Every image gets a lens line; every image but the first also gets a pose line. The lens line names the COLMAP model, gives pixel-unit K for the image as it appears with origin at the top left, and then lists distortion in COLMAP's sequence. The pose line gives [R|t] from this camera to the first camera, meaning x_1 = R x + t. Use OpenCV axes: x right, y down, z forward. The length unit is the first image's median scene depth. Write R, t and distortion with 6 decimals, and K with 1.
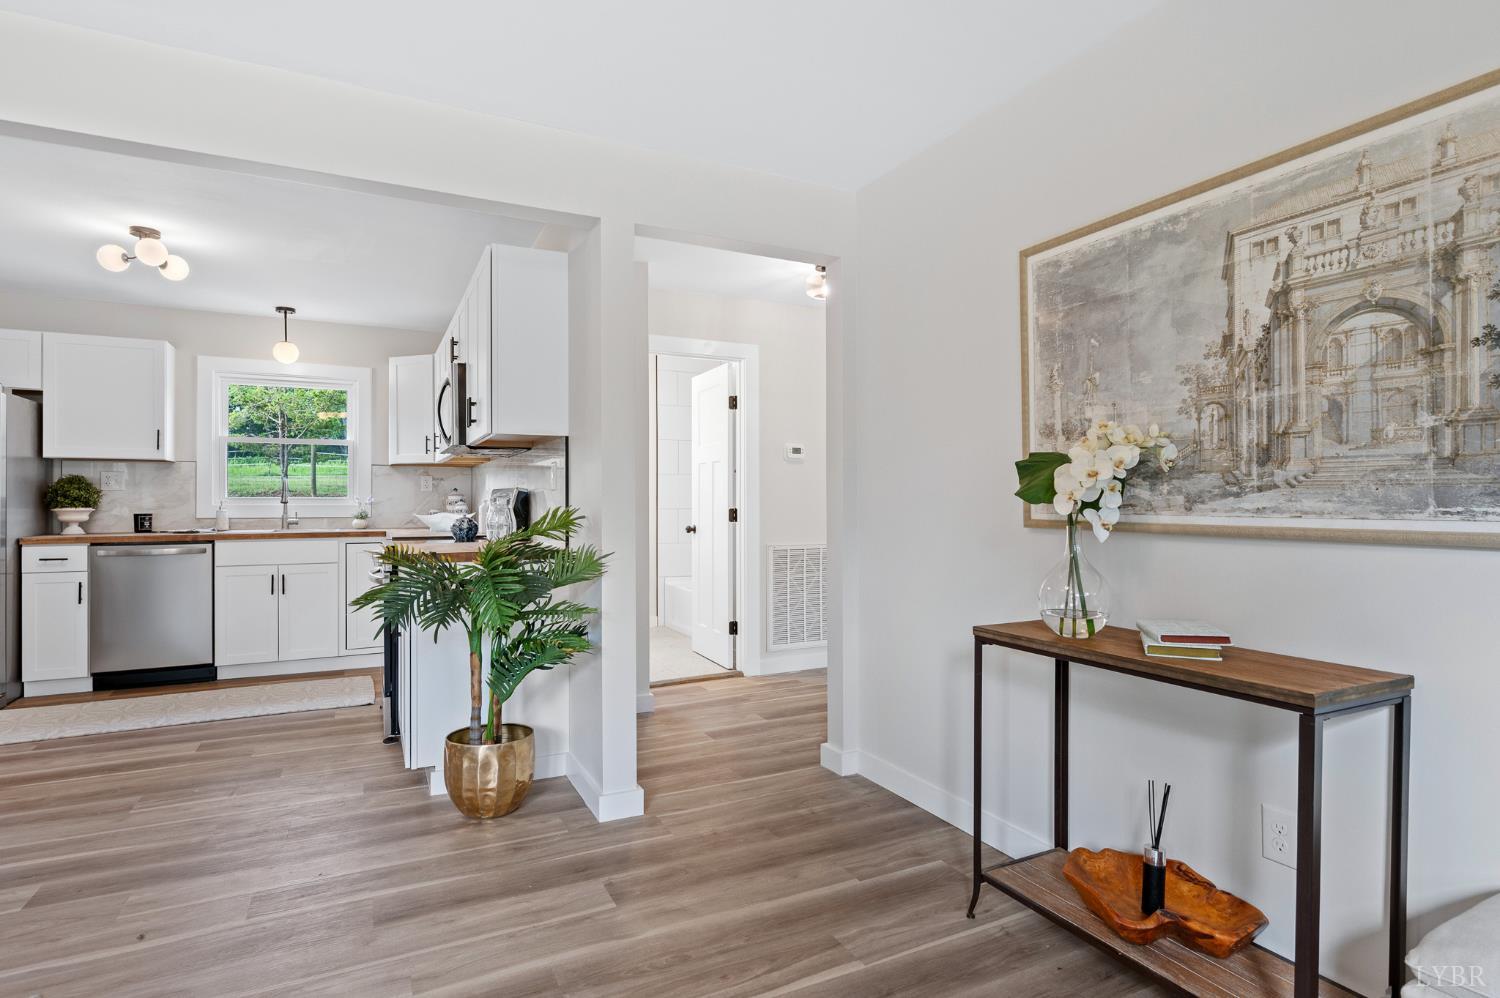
lens RADIAL K [[797.5, 0, 753.7], [0, 797.5, 497.5], [0, 0, 1]] dist [0.001523, -0.001153]
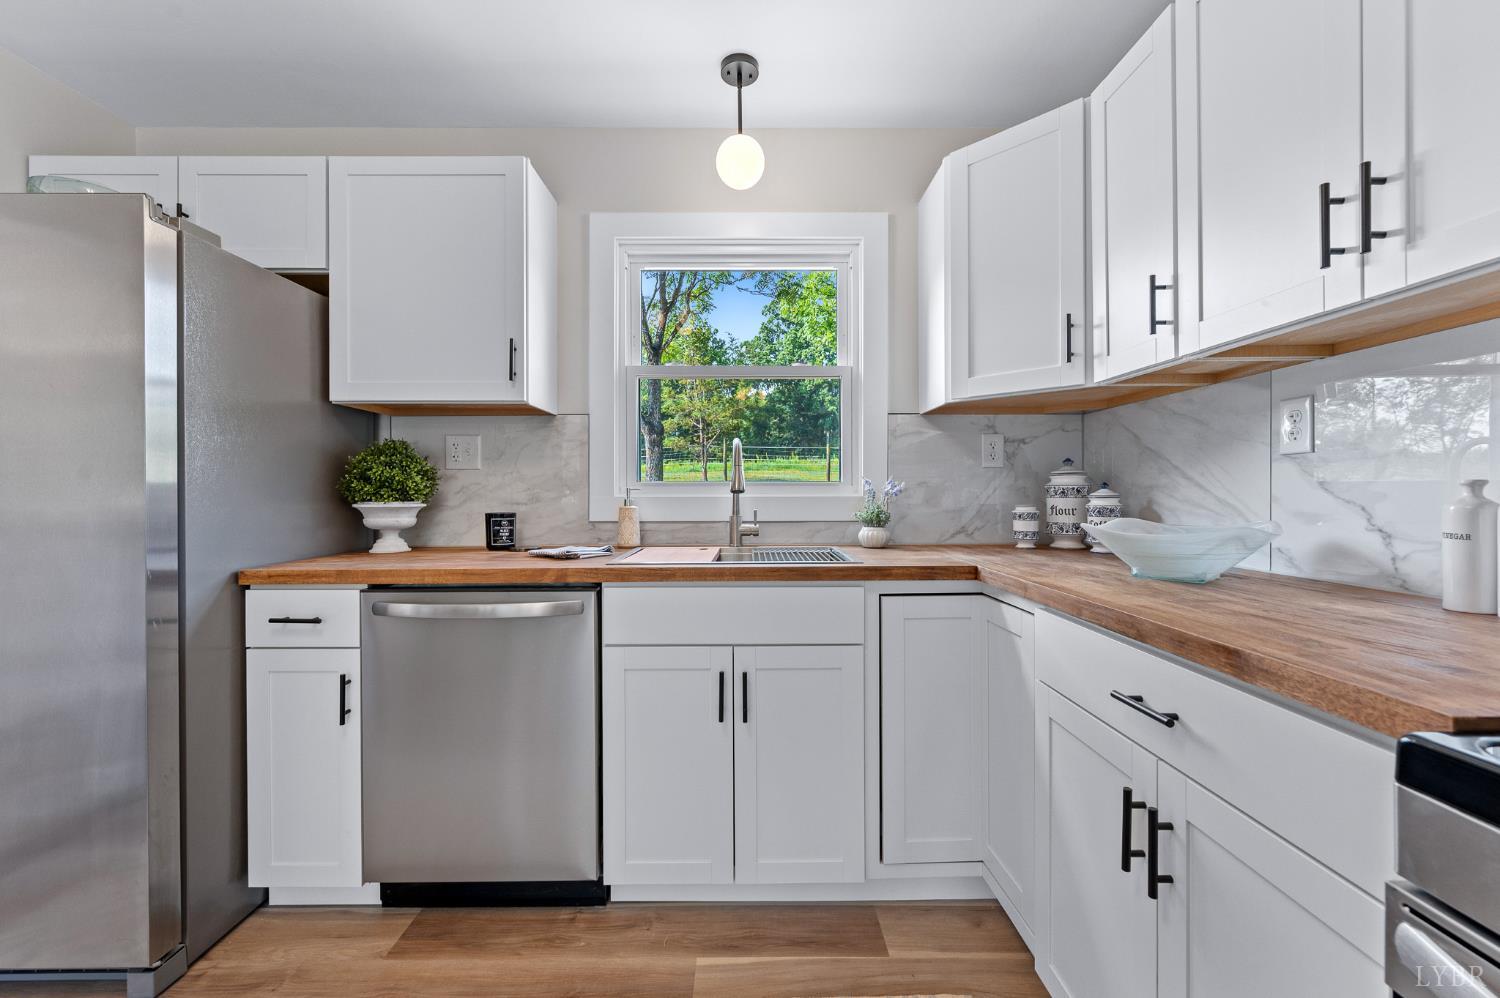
lens RADIAL K [[594.5, 0, 745.4], [0, 594.5, 494.6], [0, 0, 1]] dist [0.000153, -0.000544]
pose [[0.898311, -0.002344, -0.439354, -0.468998], [0.005260, 0.999971, 0.005420, 0.007383], [0.439328, -0.007180, 0.898298, 0.748808]]
